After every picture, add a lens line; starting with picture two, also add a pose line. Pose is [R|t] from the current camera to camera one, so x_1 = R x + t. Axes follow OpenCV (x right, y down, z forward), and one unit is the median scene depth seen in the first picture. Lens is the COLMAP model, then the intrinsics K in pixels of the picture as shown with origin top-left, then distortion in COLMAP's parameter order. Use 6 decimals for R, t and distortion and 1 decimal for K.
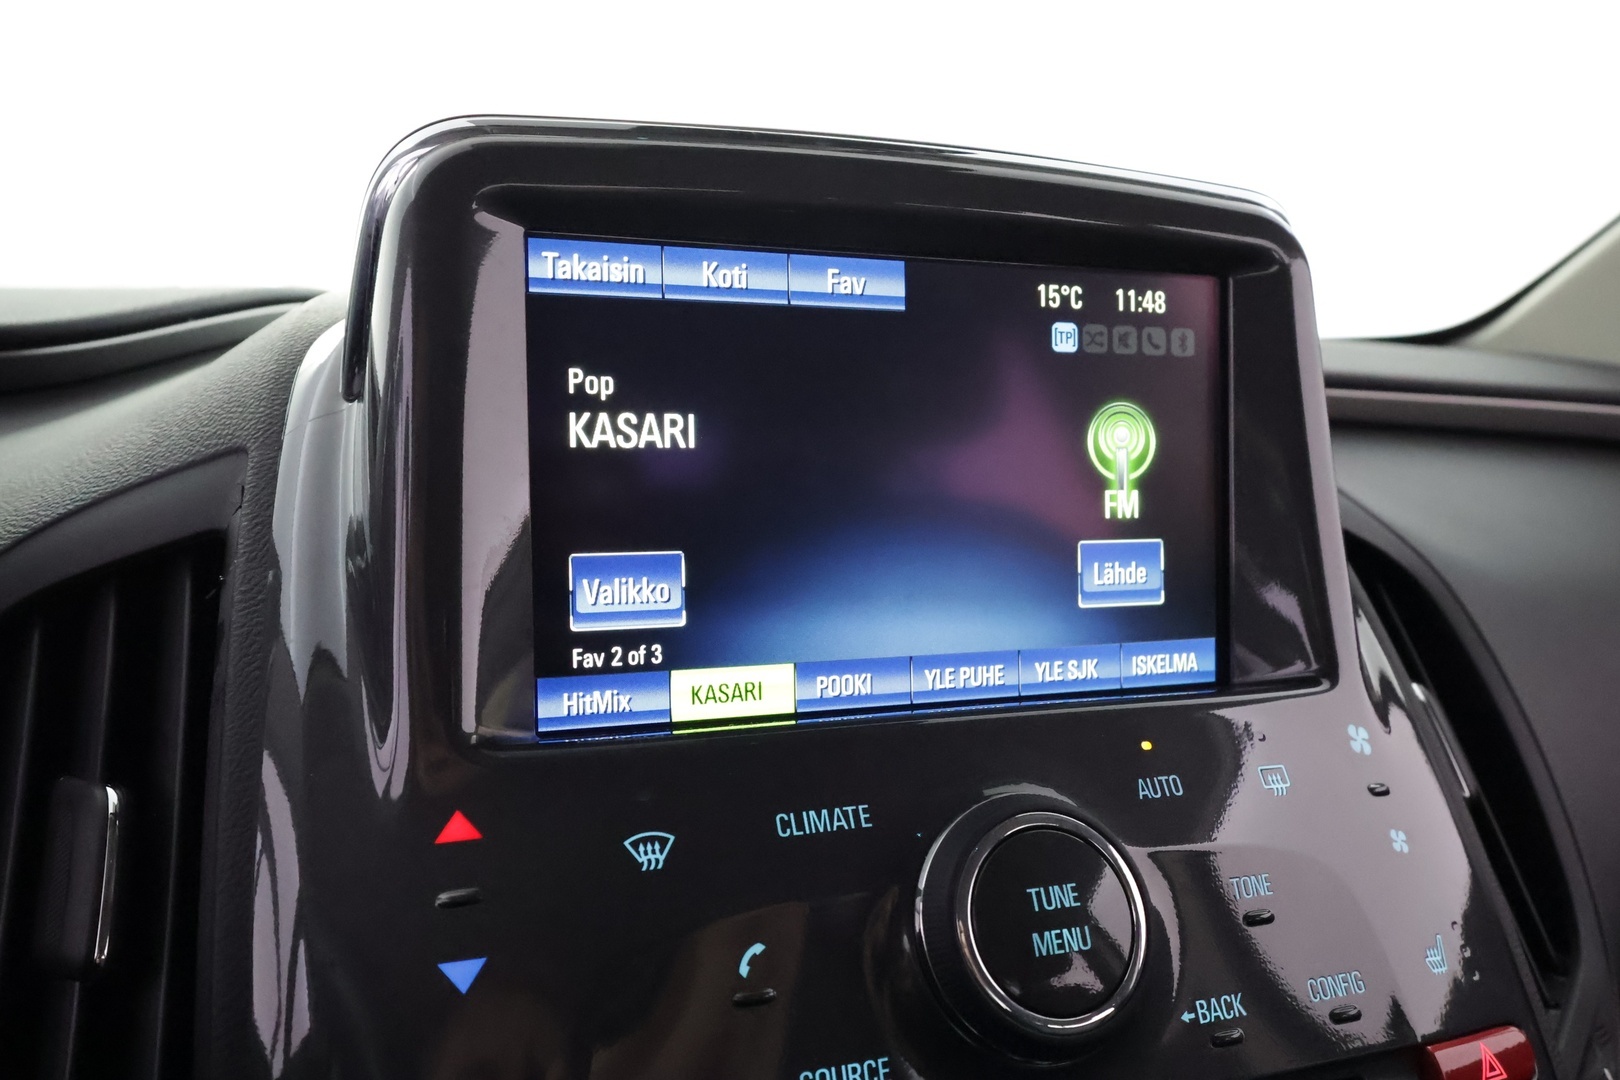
lens RADIAL K [[1162.8, 0, 798.7], [0, 1162.8, 549.8], [0, 0, 1]] dist [0.006988, 0.003383]
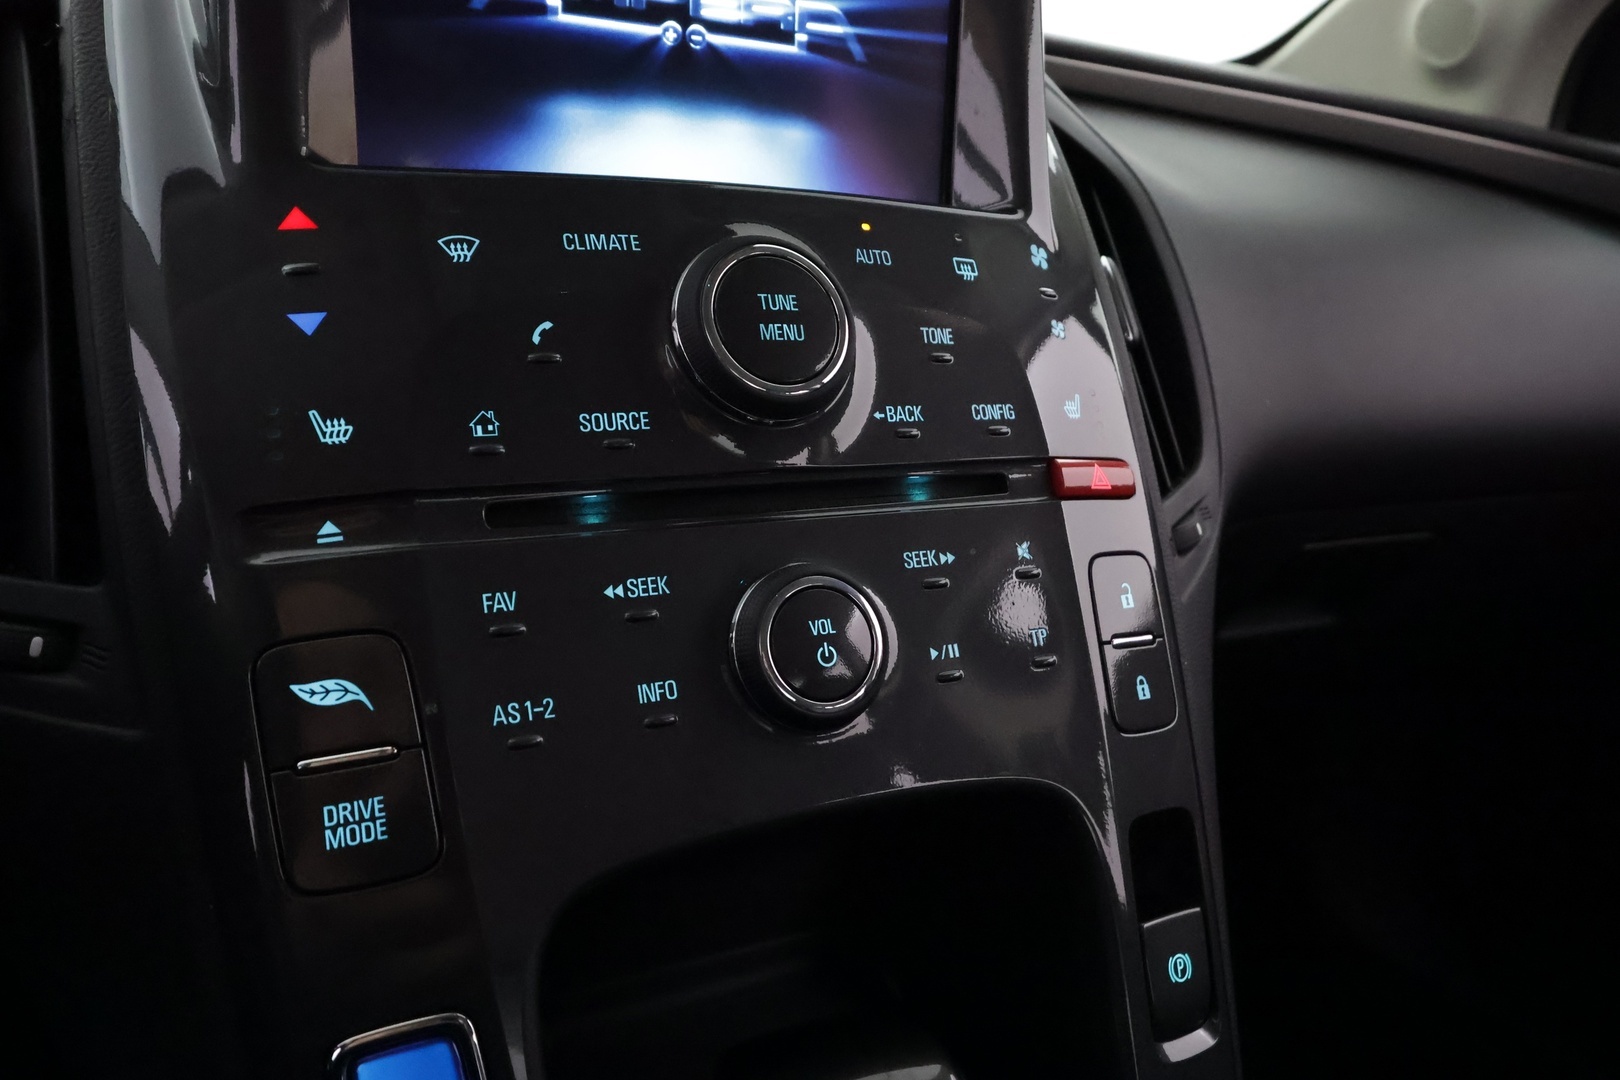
lens RADIAL K [[1162.8, 0, 798.7], [0, 1162.8, 549.8], [0, 0, 1]] dist [0.006988, 0.003383]
pose [[0.988747, 0.008601, 0.149352, 0.047576], [-0.036695, 0.981791, 0.186388, 0.320364], [-0.145030, -0.189771, 0.971058, -0.321976]]
